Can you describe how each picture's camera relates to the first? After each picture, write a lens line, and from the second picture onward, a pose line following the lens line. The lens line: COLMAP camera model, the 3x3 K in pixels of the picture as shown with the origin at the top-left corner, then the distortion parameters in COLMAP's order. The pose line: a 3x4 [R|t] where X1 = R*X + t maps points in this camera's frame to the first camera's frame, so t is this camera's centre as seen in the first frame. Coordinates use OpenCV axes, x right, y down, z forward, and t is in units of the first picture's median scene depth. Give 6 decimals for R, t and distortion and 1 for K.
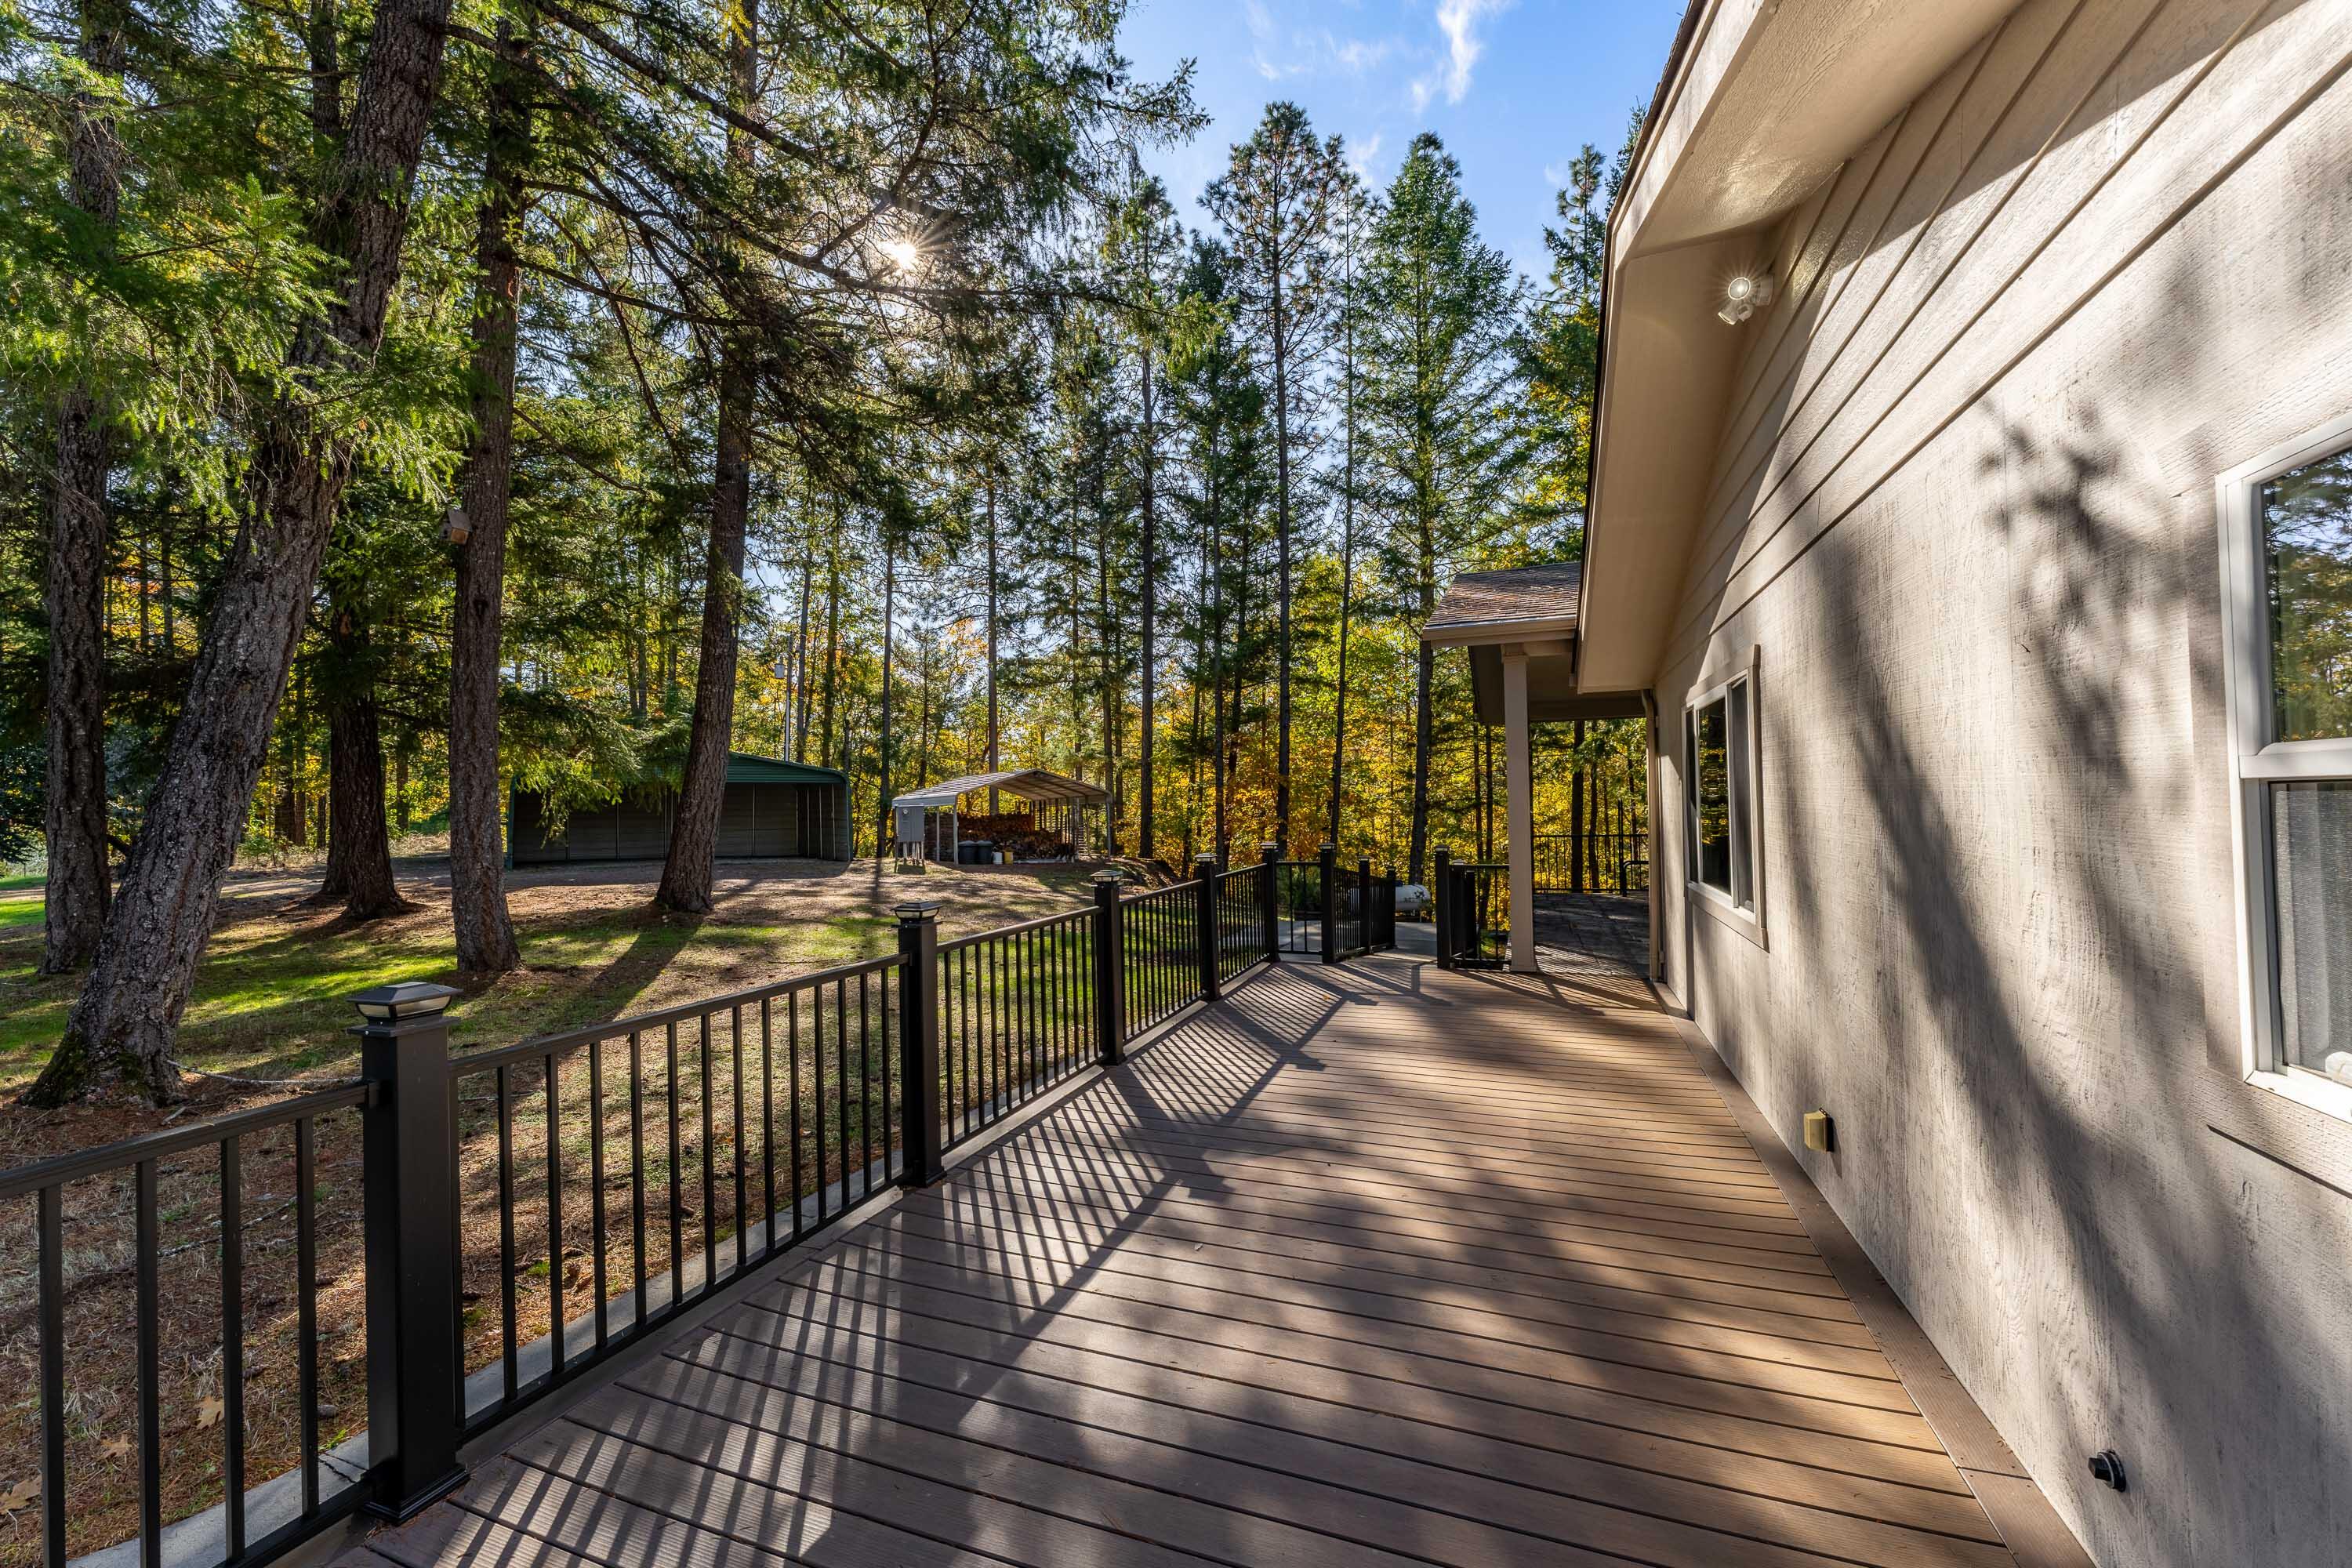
lens RADIAL K [[943.2, 0, 1172.6], [0, 943.2, 793.8], [0, 0, 1]] dist [0.000000, -0.000013]
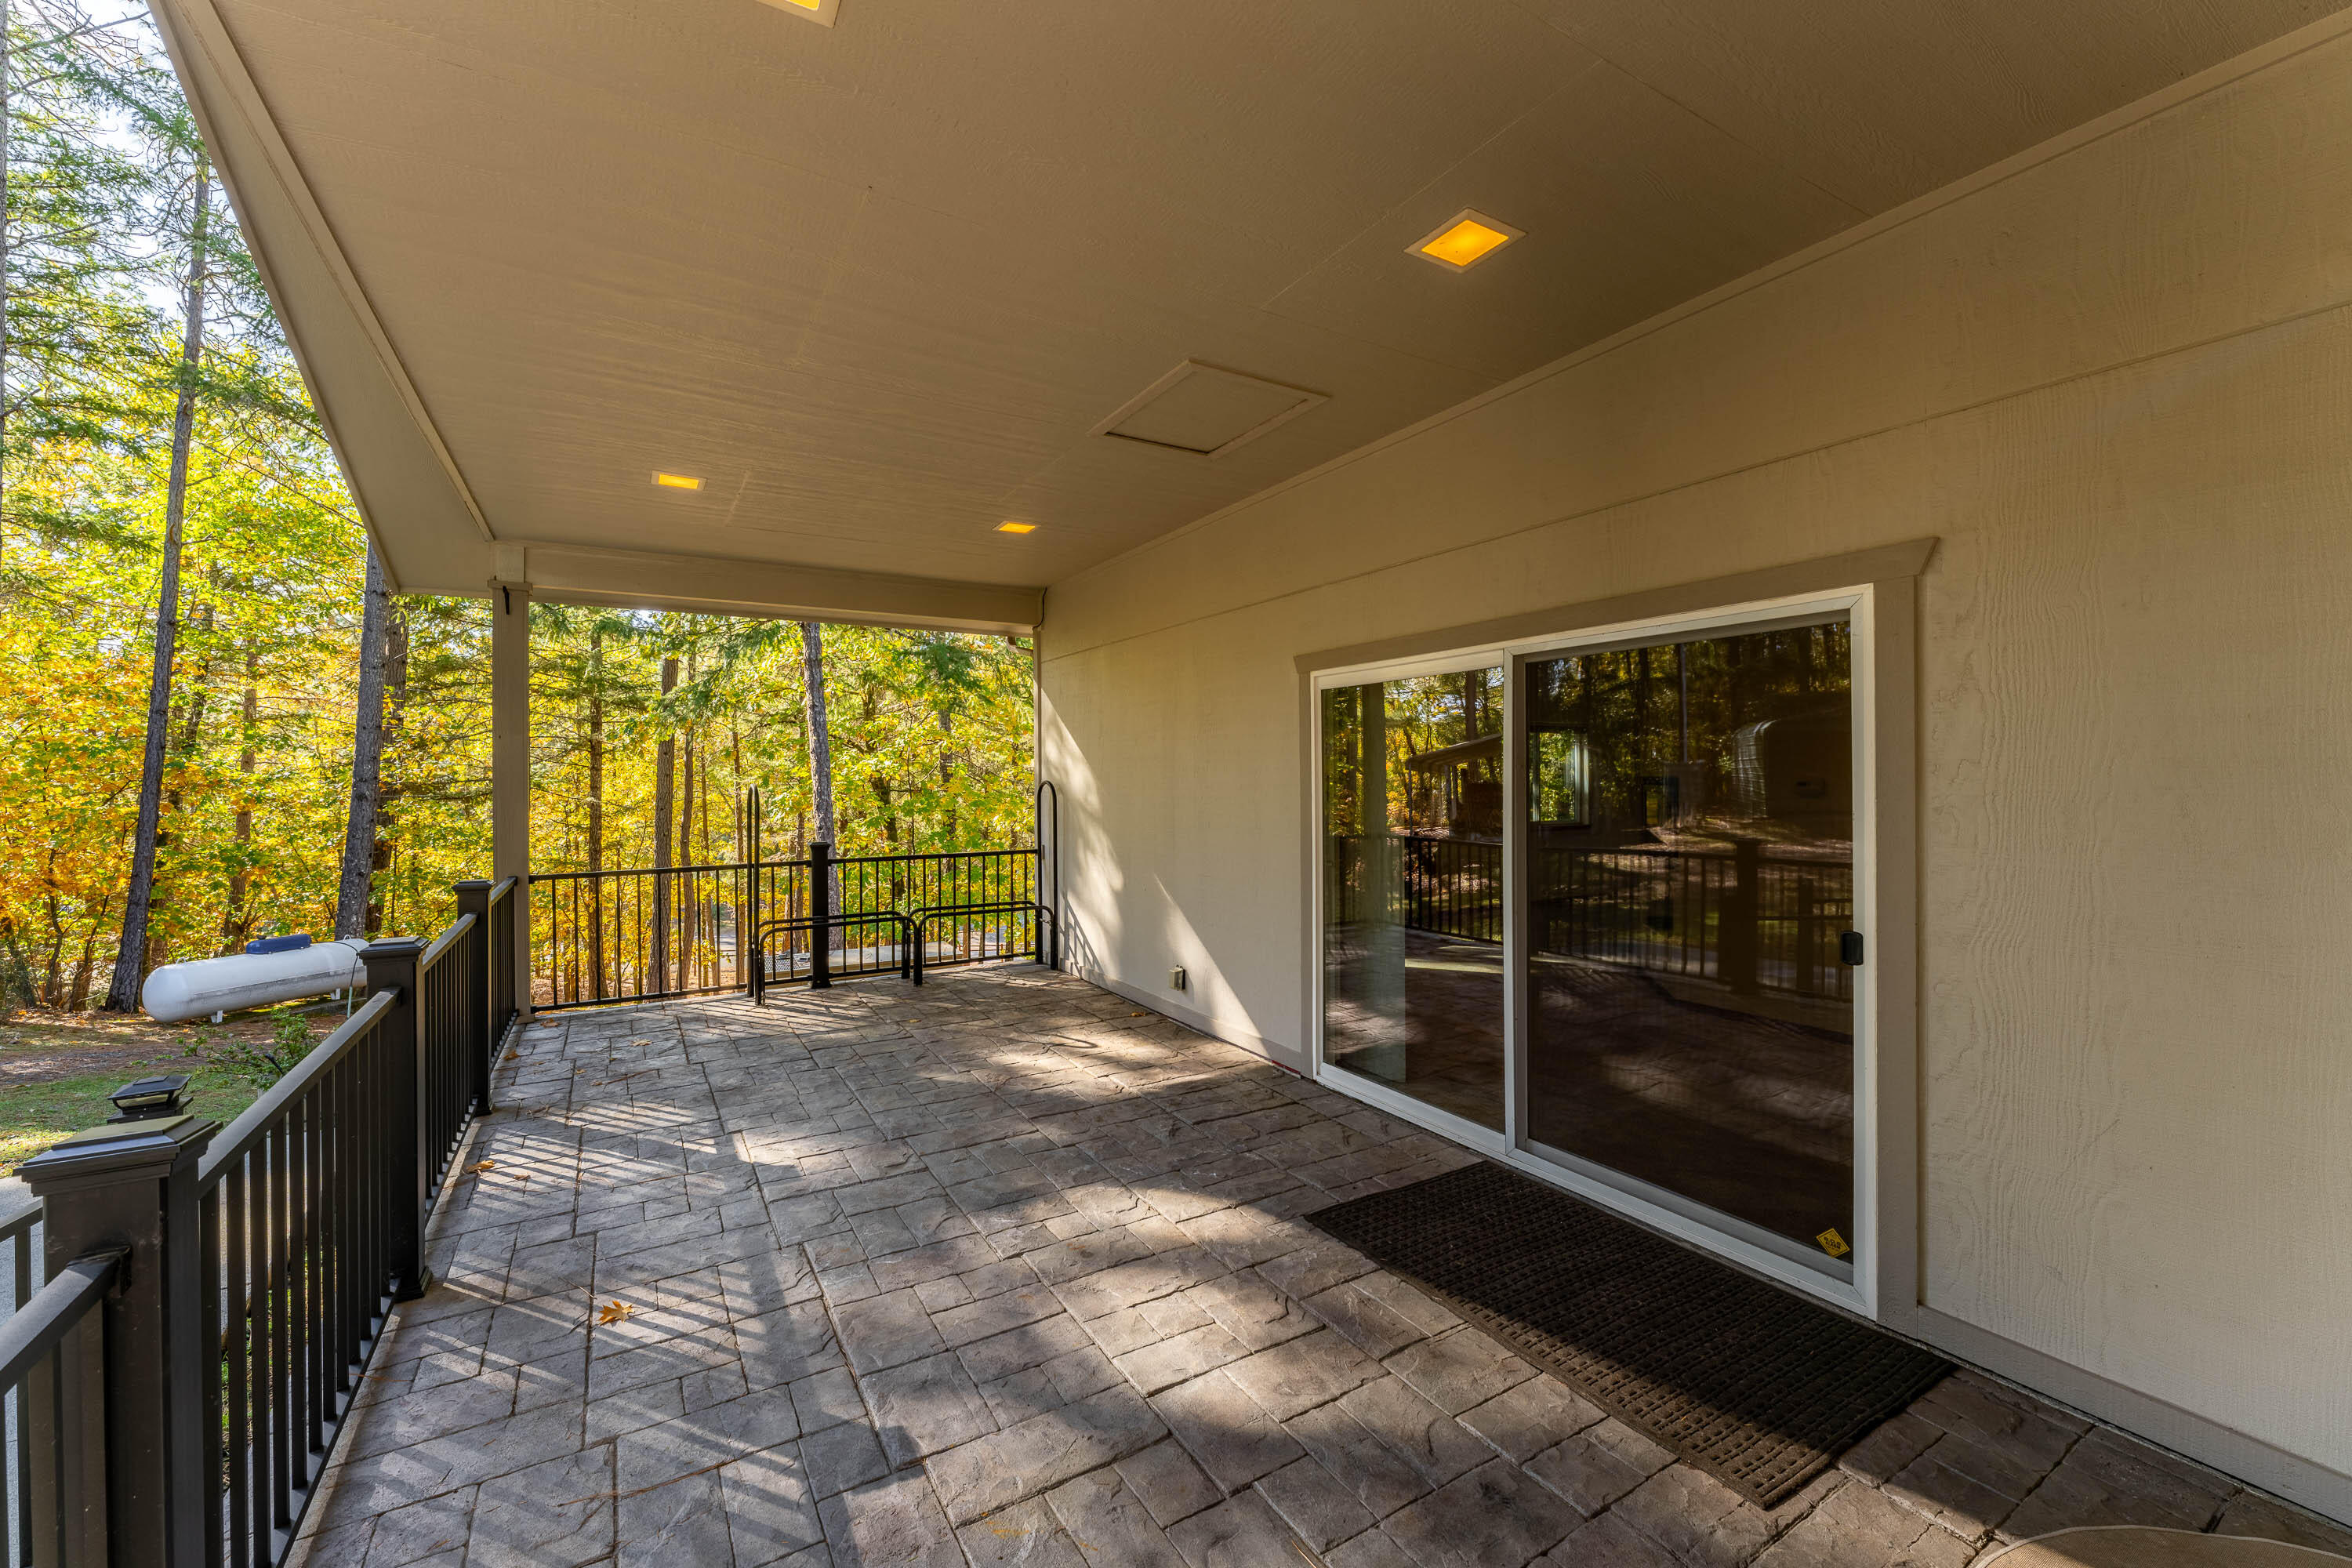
lens RADIAL K [[943.2, 0, 1174.6], [0, 943.2, 785.0], [0, 0, 1]] dist [0.000000, -0.000013]
pose [[0.623951, 0.004690, 0.781450, 0.123018], [-0.011370, 0.999931, 0.003077, 0.002124], [-0.781381, -0.010805, 0.623961, 0.278460]]
